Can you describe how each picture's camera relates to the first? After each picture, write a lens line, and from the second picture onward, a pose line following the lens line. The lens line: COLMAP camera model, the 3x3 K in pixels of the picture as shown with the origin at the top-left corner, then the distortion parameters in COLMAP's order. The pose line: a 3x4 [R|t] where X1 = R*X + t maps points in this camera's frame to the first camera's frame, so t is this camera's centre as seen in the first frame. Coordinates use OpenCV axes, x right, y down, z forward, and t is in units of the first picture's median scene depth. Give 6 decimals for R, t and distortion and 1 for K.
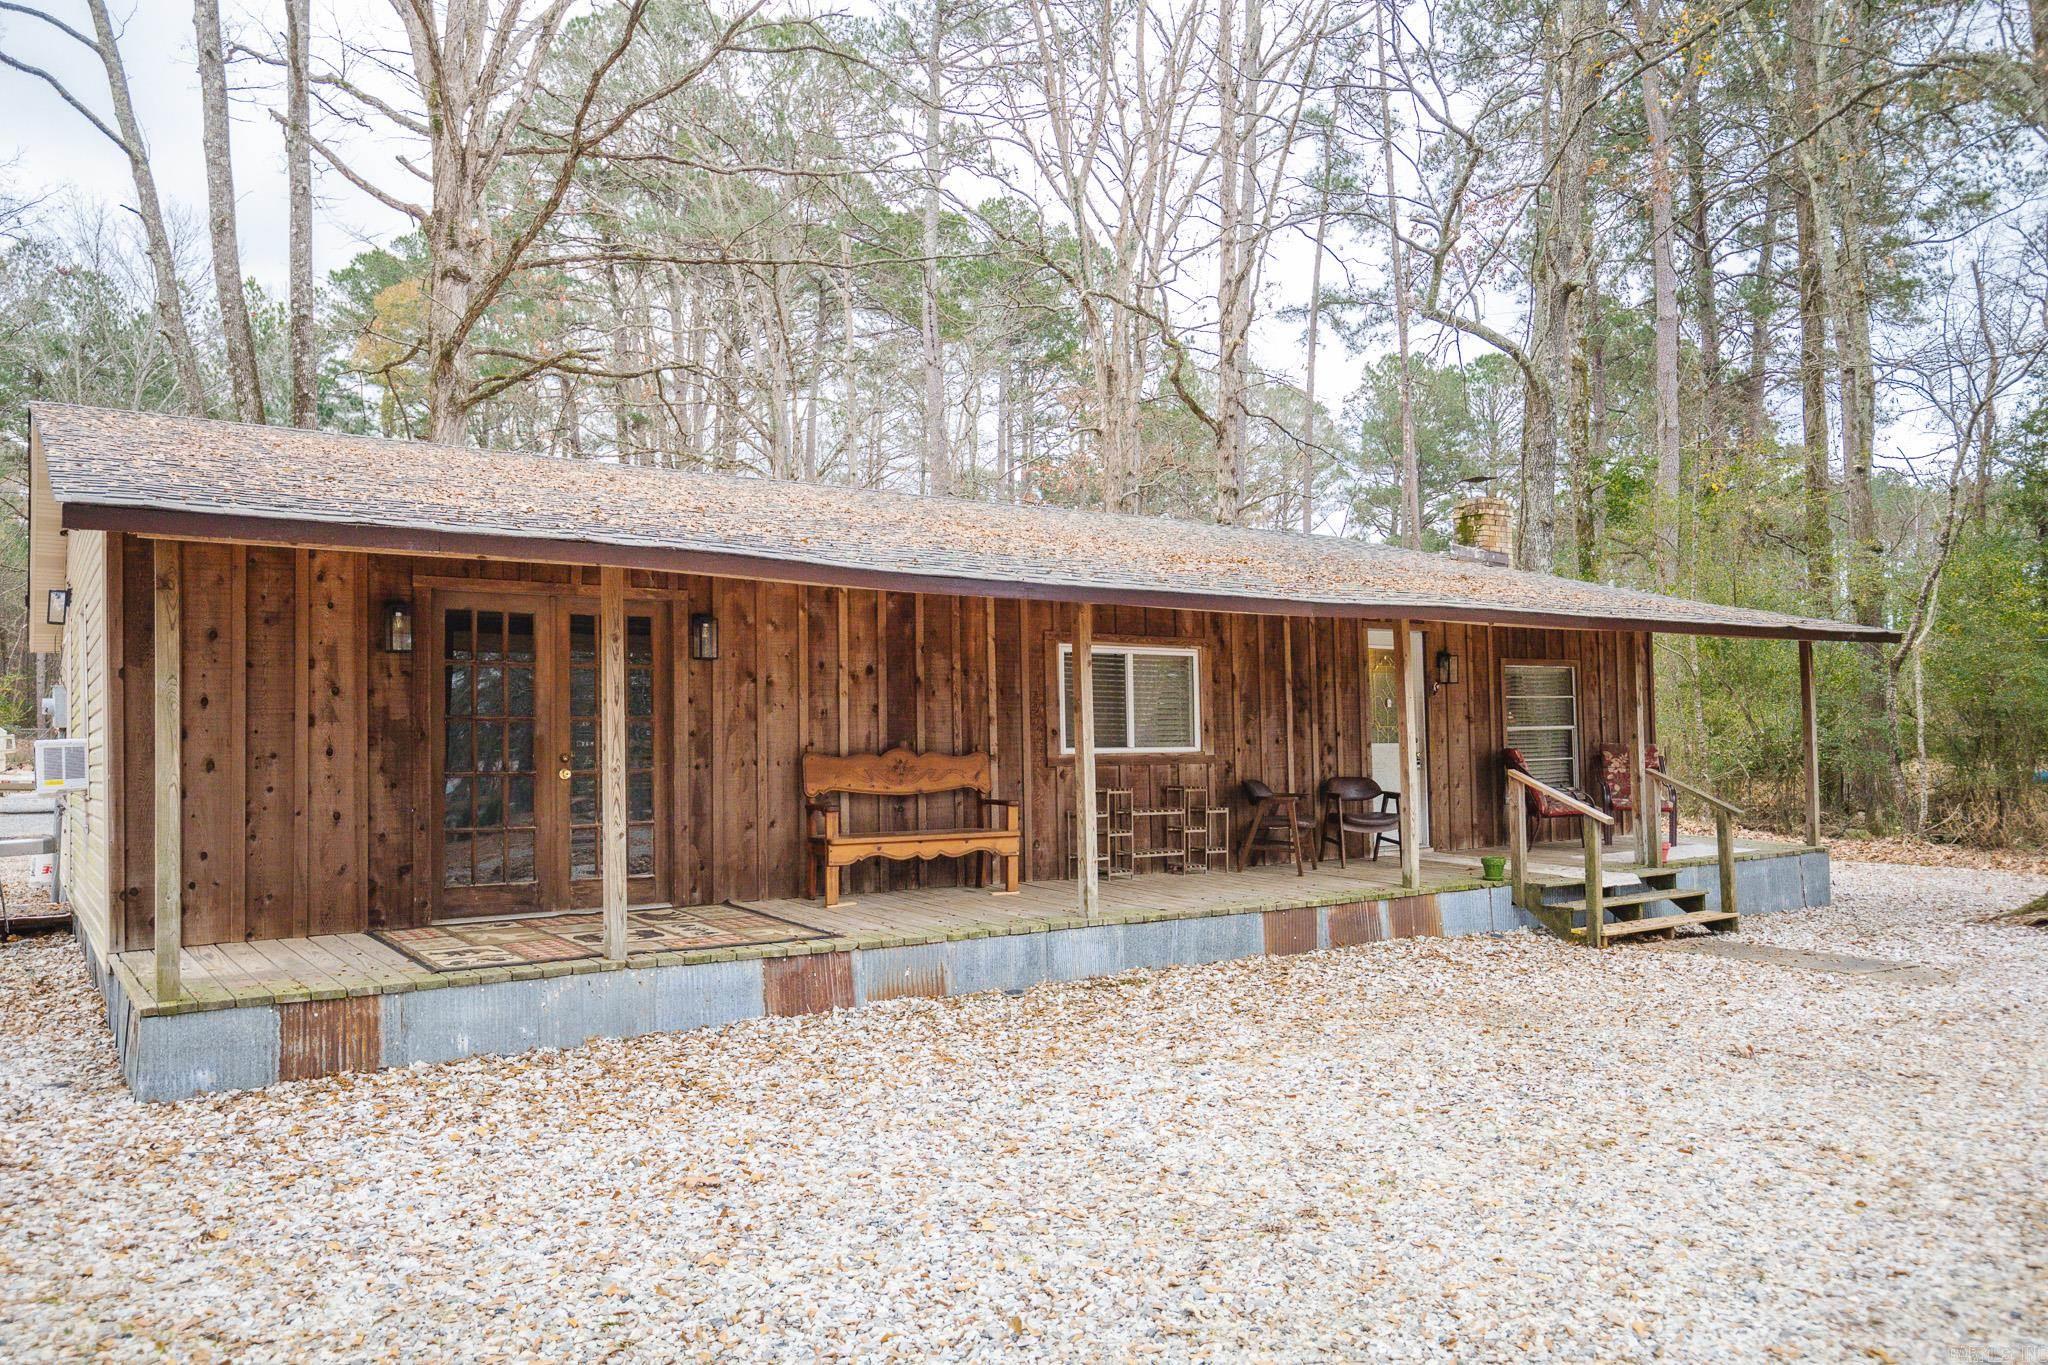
lens RADIAL K [[1442.5, 0, 1011.5], [0, 1442.5, 694.4], [0, 0, 1]] dist [0.008365, 0.001838]
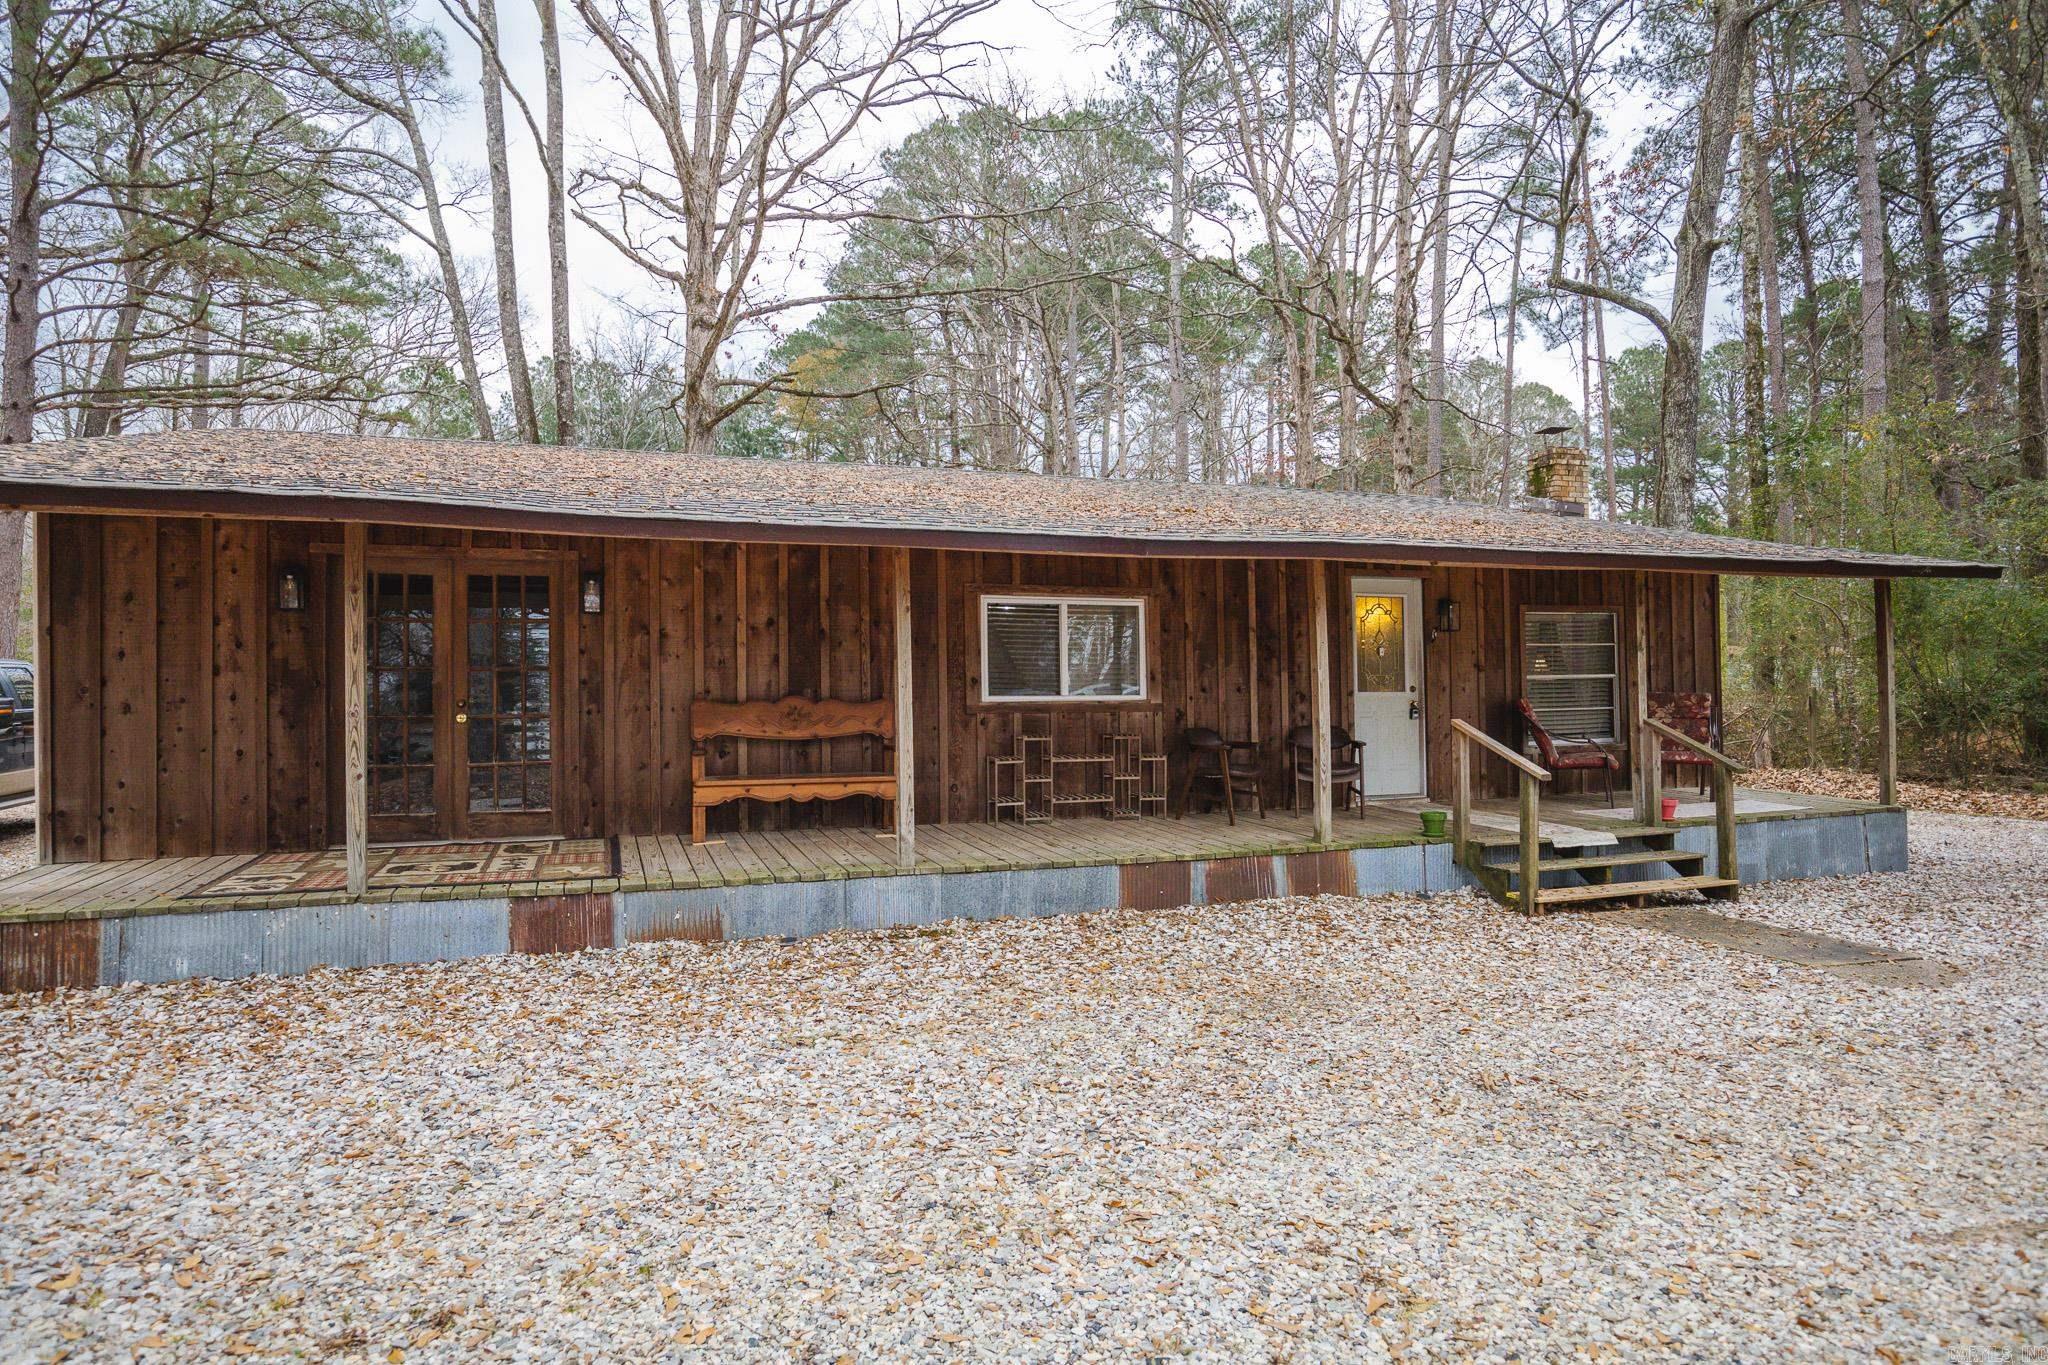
lens RADIAL K [[1126.7, 0, 1007.6], [0, 1126.7, 687.0], [0, 0, 1]] dist [-0.017647, 0.002732]
pose [[0.963046, -0.001443, -0.269333, 0.280075], [0.008635, 0.999637, 0.025517, 0.010741], [0.269199, -0.026900, 0.962709, 0.235772]]
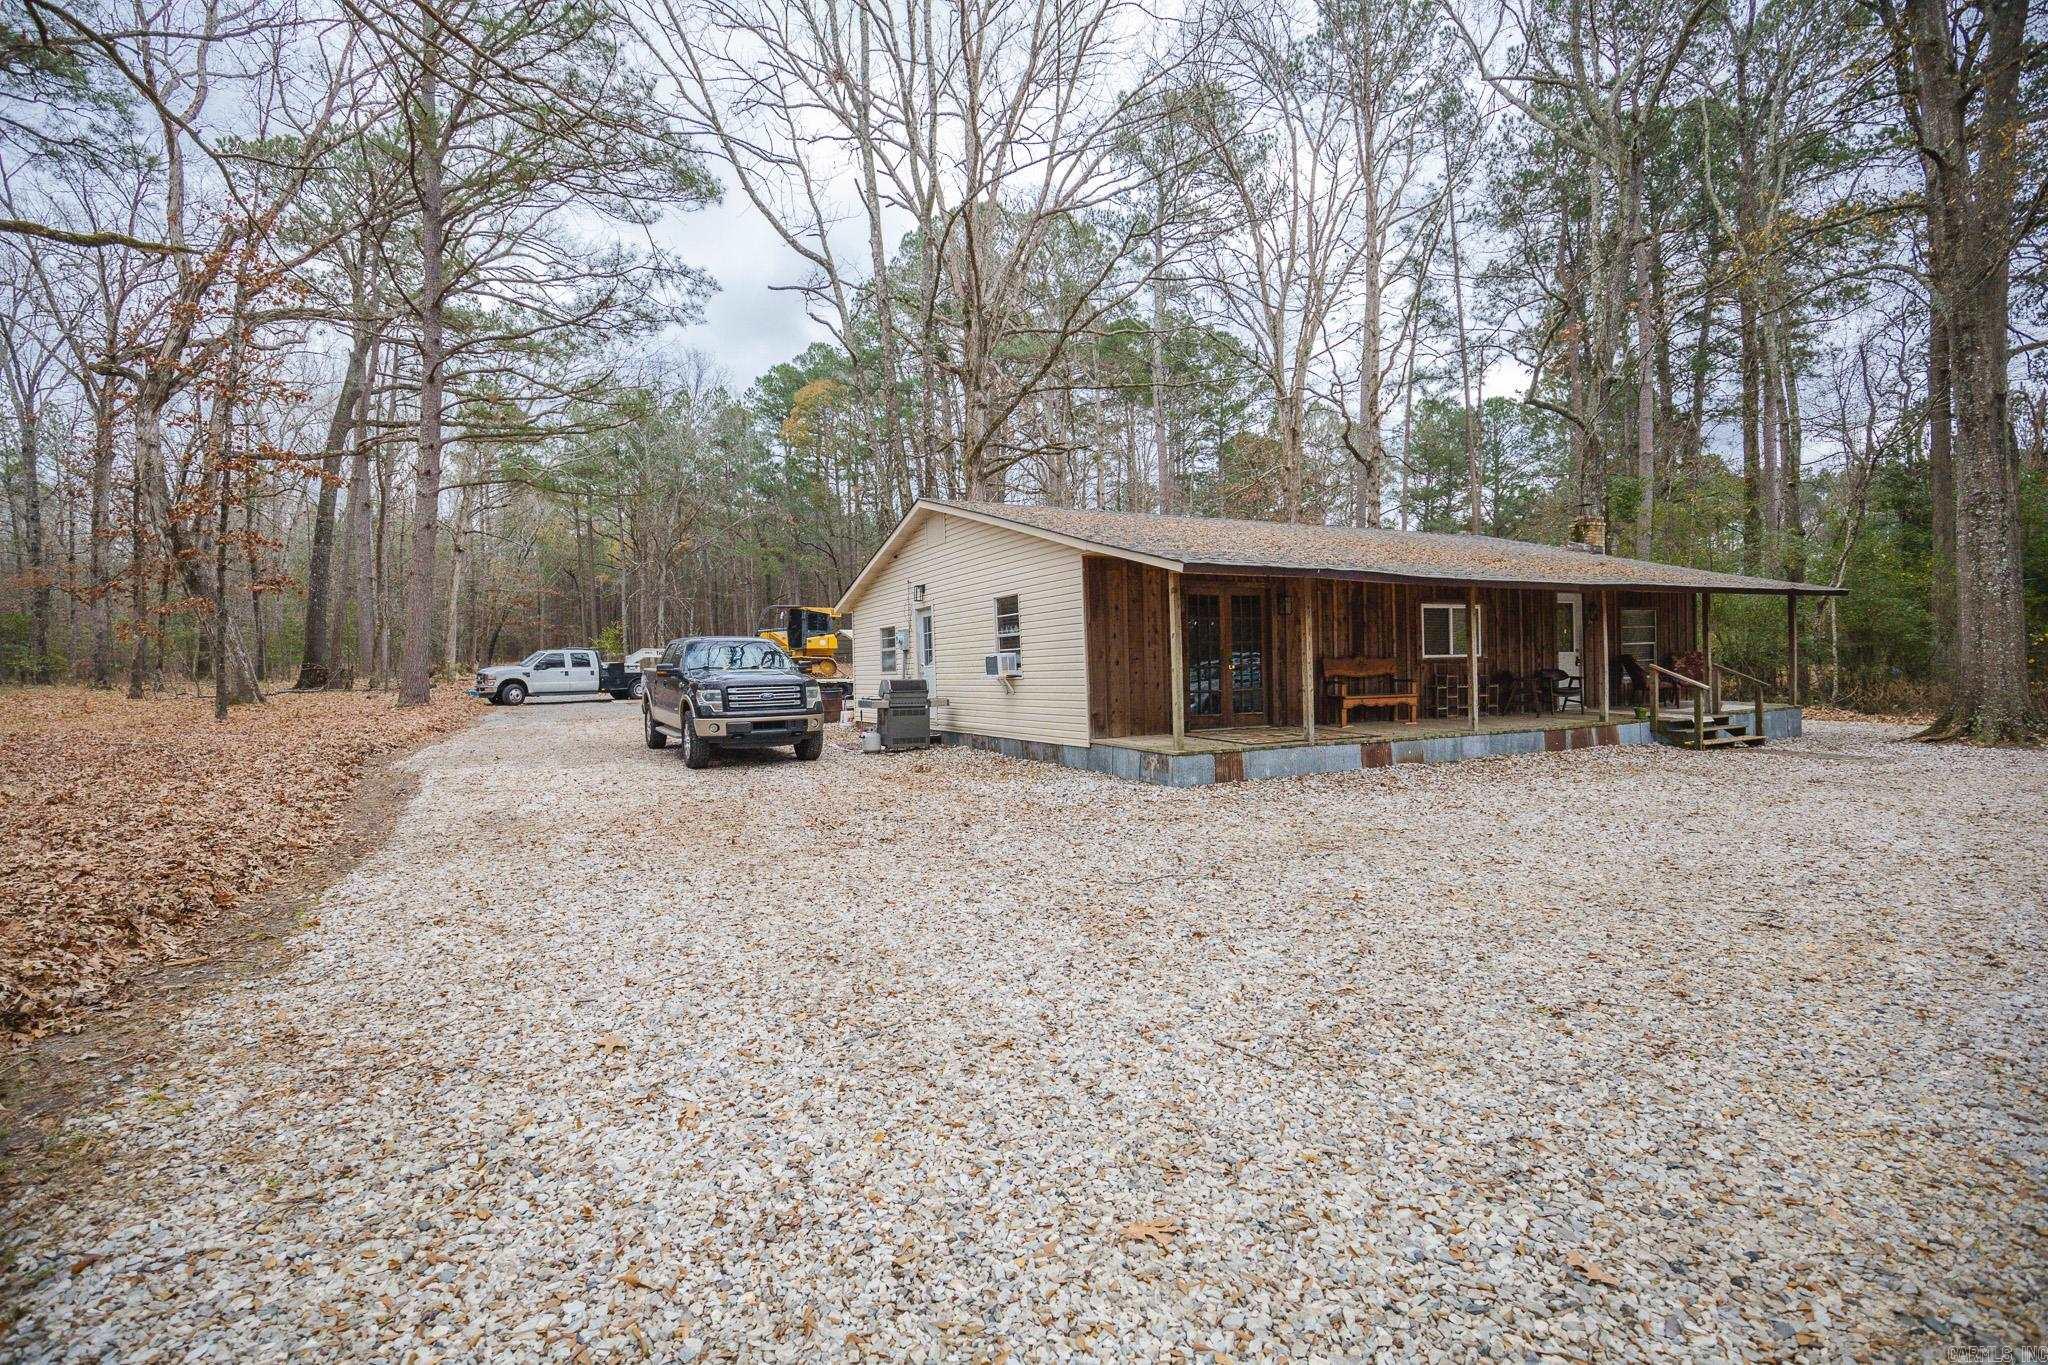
lens RADIAL K [[943.1, 0, 1006.5], [0, 943.1, 690.7], [0, 0, 1]] dist [-0.032415, 0.004781]
pose [[0.990830, -0.004099, -0.135049, -0.387224], [0.012989, 0.997800, 0.065013, -0.006396], [0.134486, -0.066171, 0.988704, -0.418228]]
